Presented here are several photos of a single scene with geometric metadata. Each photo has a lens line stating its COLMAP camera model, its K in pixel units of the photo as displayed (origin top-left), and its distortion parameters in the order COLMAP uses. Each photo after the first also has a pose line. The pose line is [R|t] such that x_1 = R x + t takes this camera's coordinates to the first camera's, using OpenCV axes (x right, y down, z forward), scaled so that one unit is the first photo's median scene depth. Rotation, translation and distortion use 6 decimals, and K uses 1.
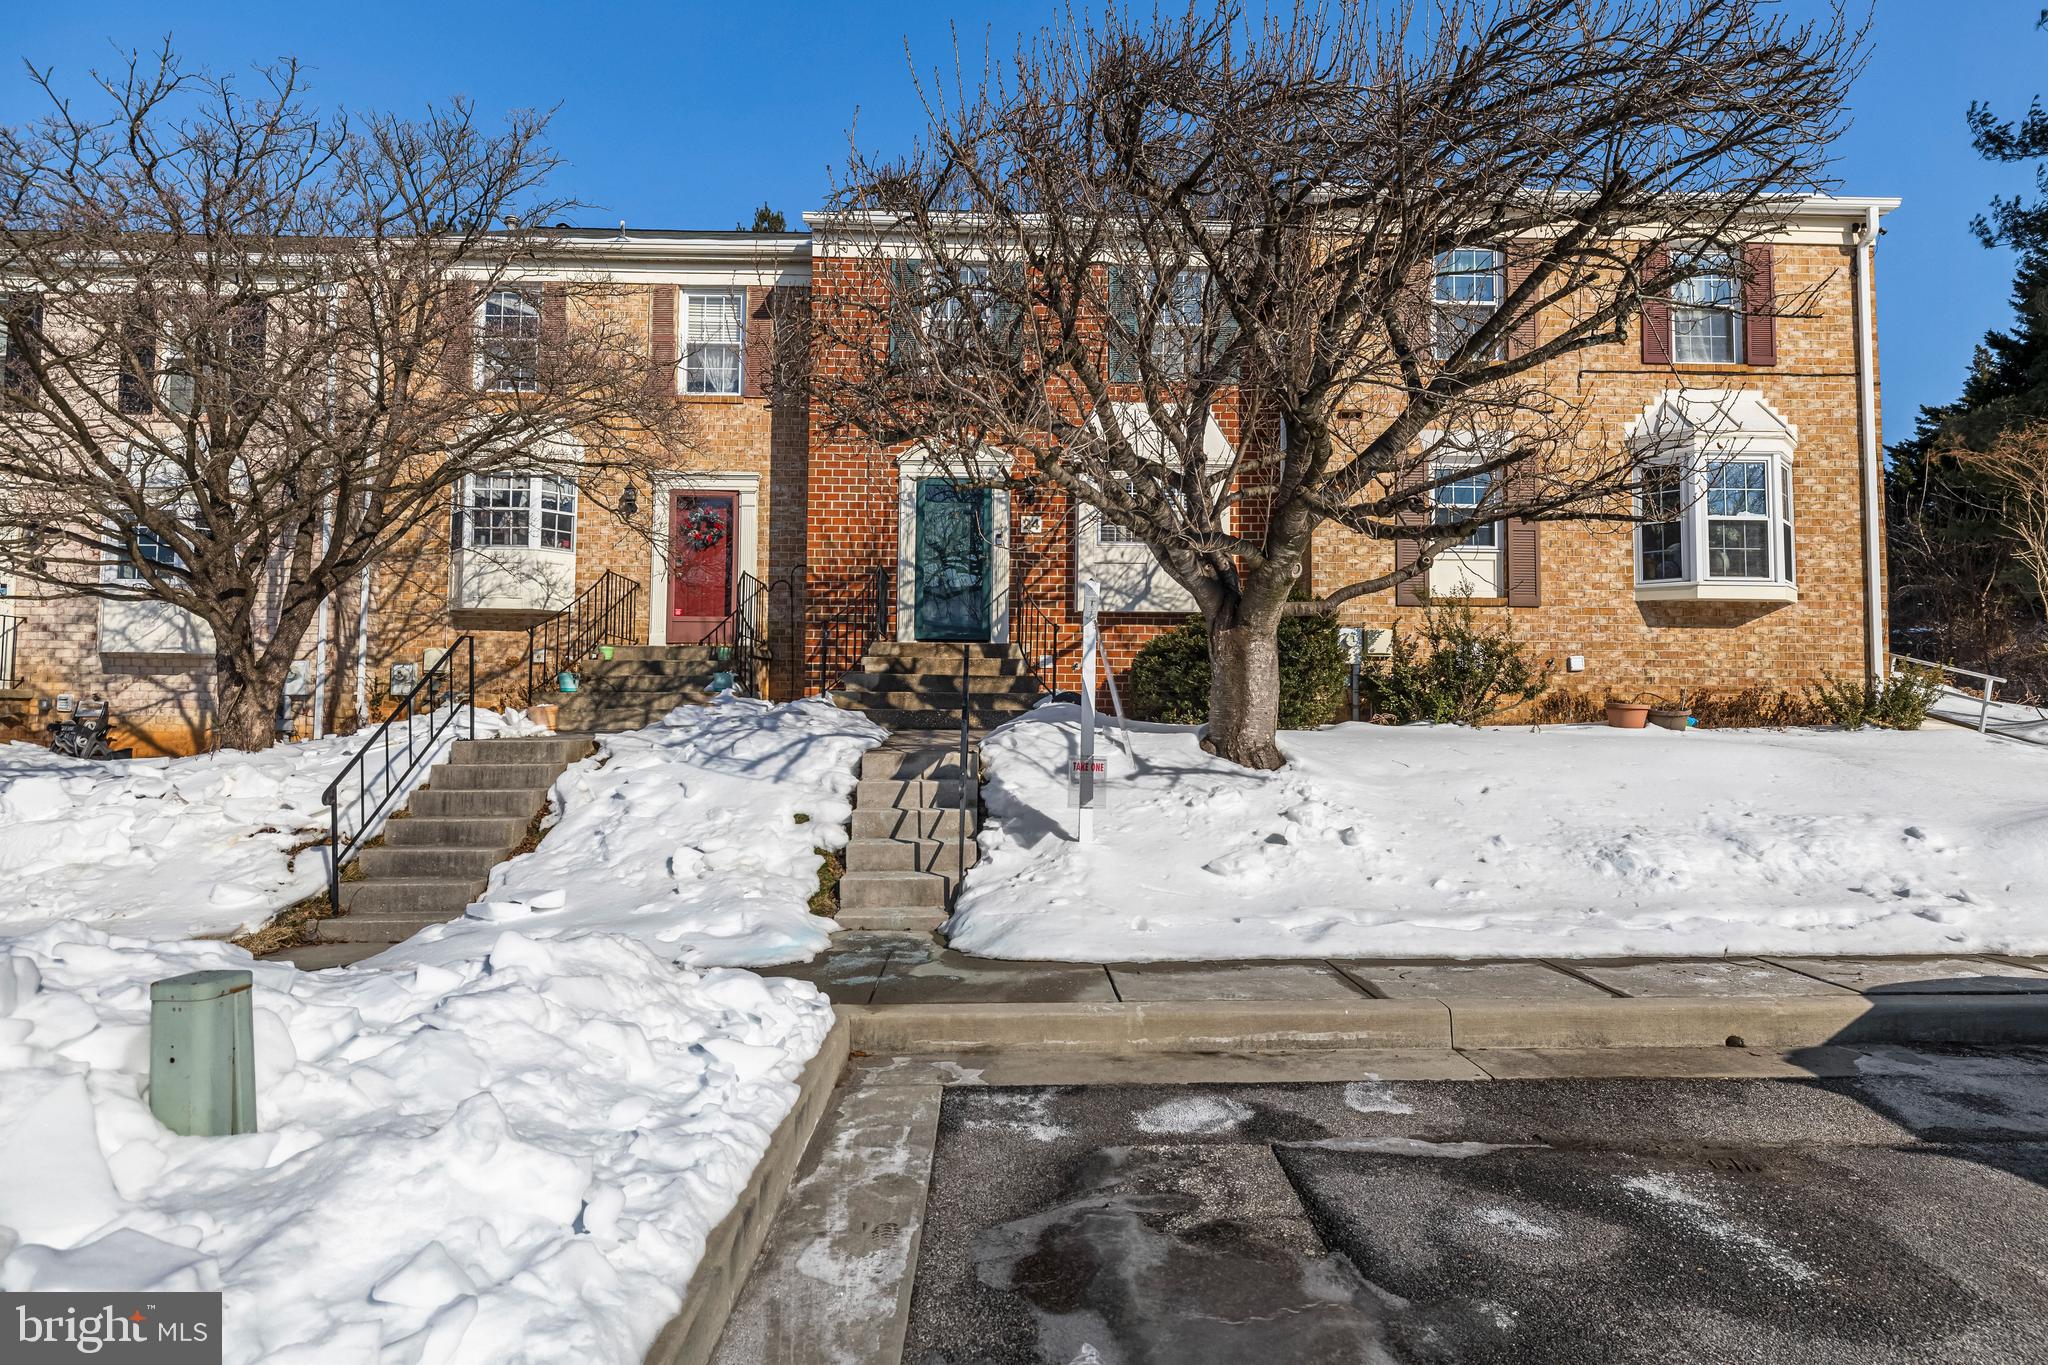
lens RADIAL K [[1112.7, 0, 1027.7], [0, 1112.7, 683.9], [0, 0, 1]] dist [0.002060, 0.000997]
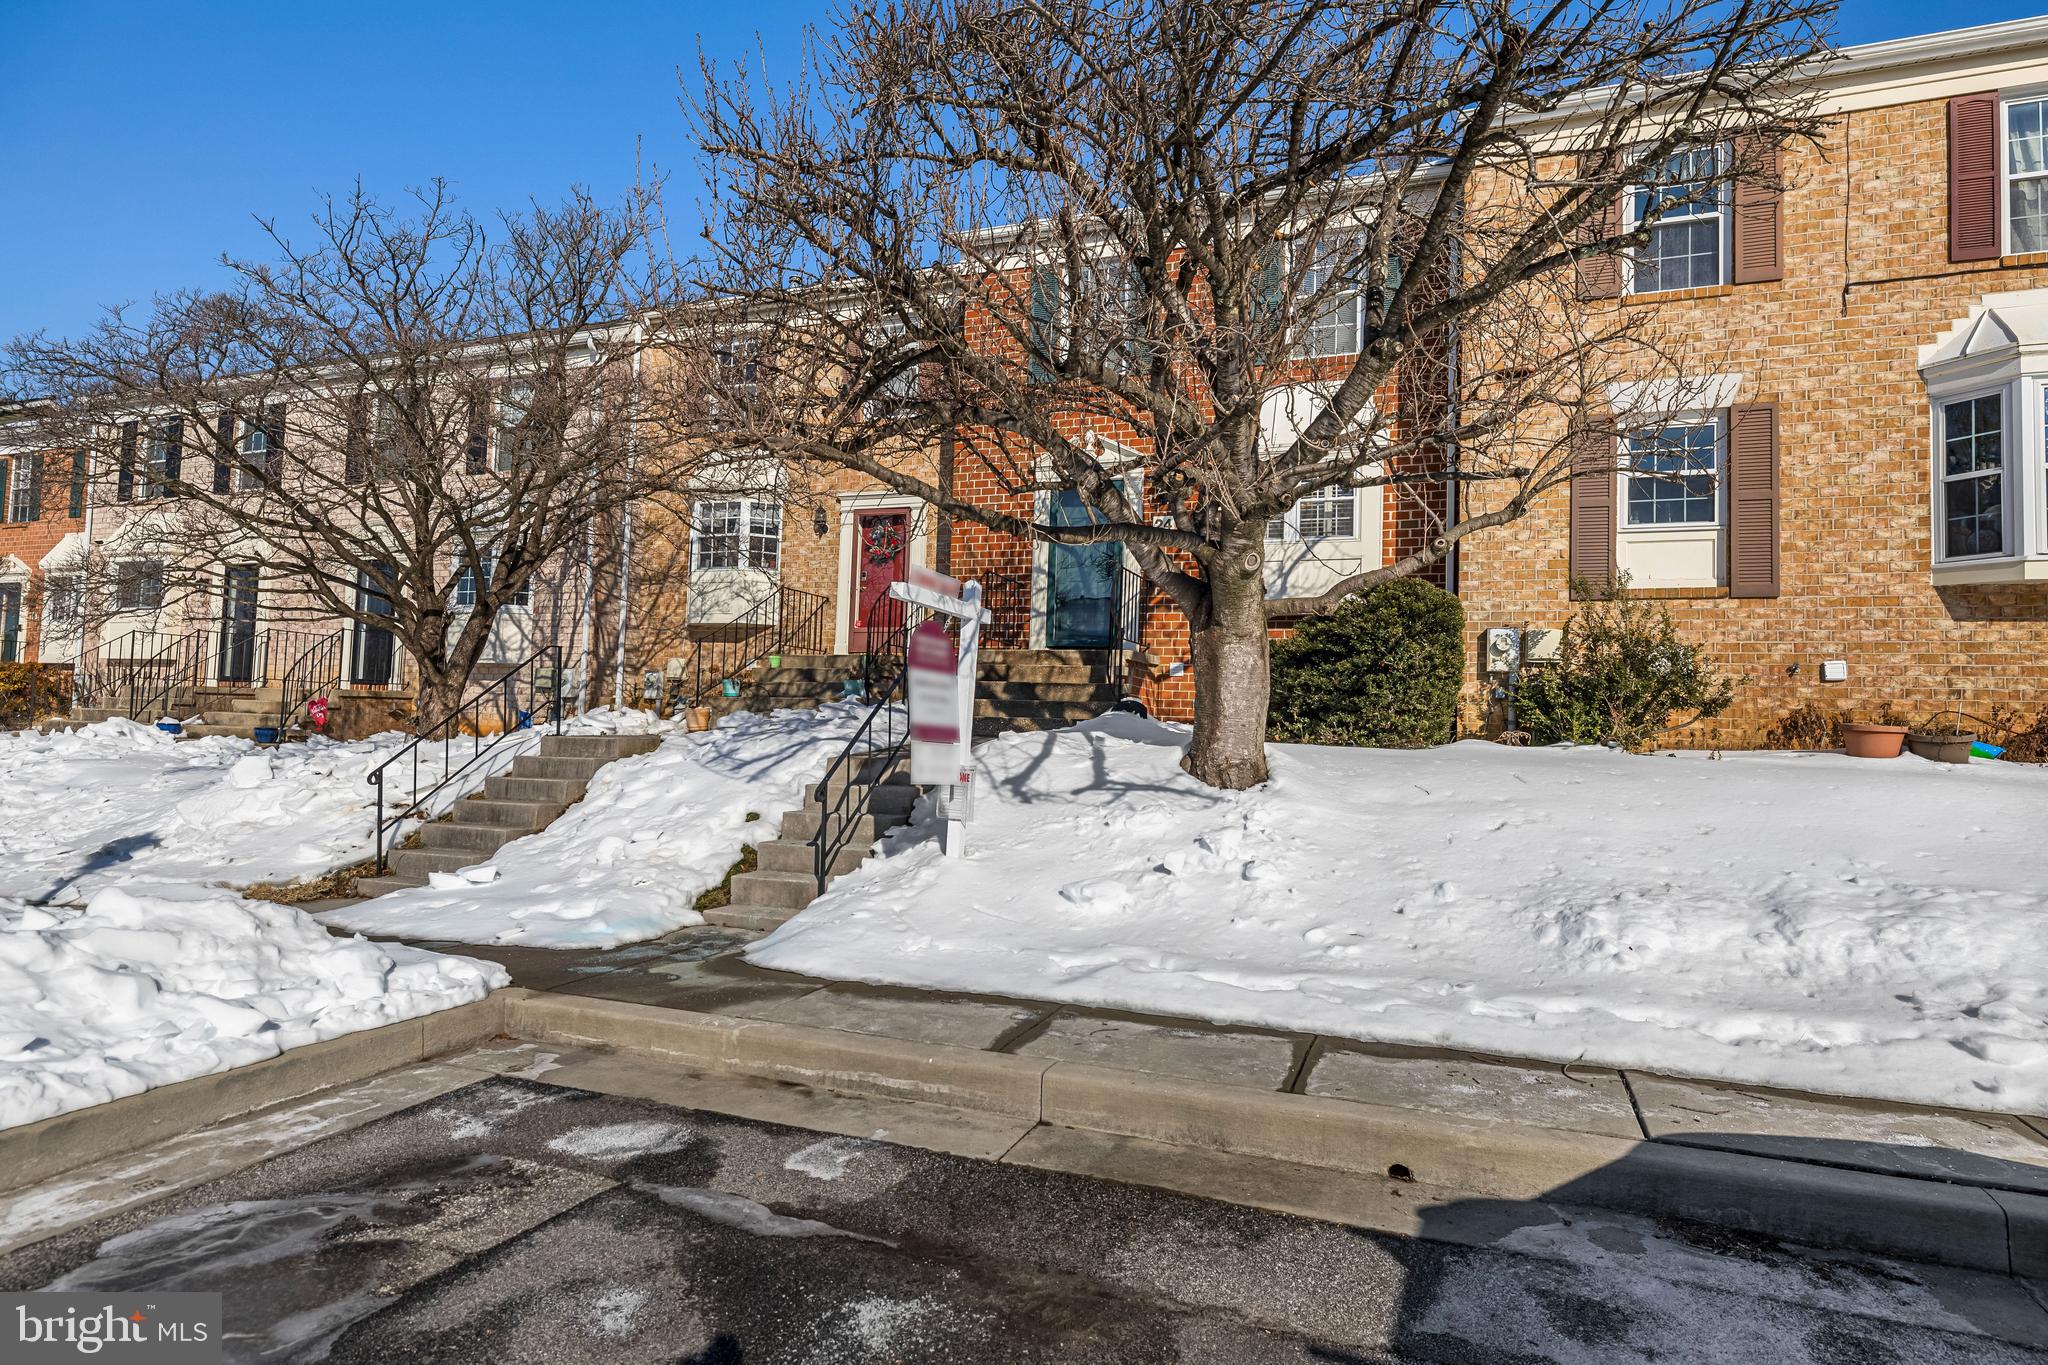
lens RADIAL K [[1112.7, 0, 1025.4], [0, 1112.7, 678.2], [0, 0, 1]] dist [0.002060, 0.000997]
pose [[0.919396, 0.002311, -0.393327, 0.378233], [-0.008761, 0.999855, -0.014606, 0.003273], [0.393236, 0.016875, 0.919283, 0.118042]]
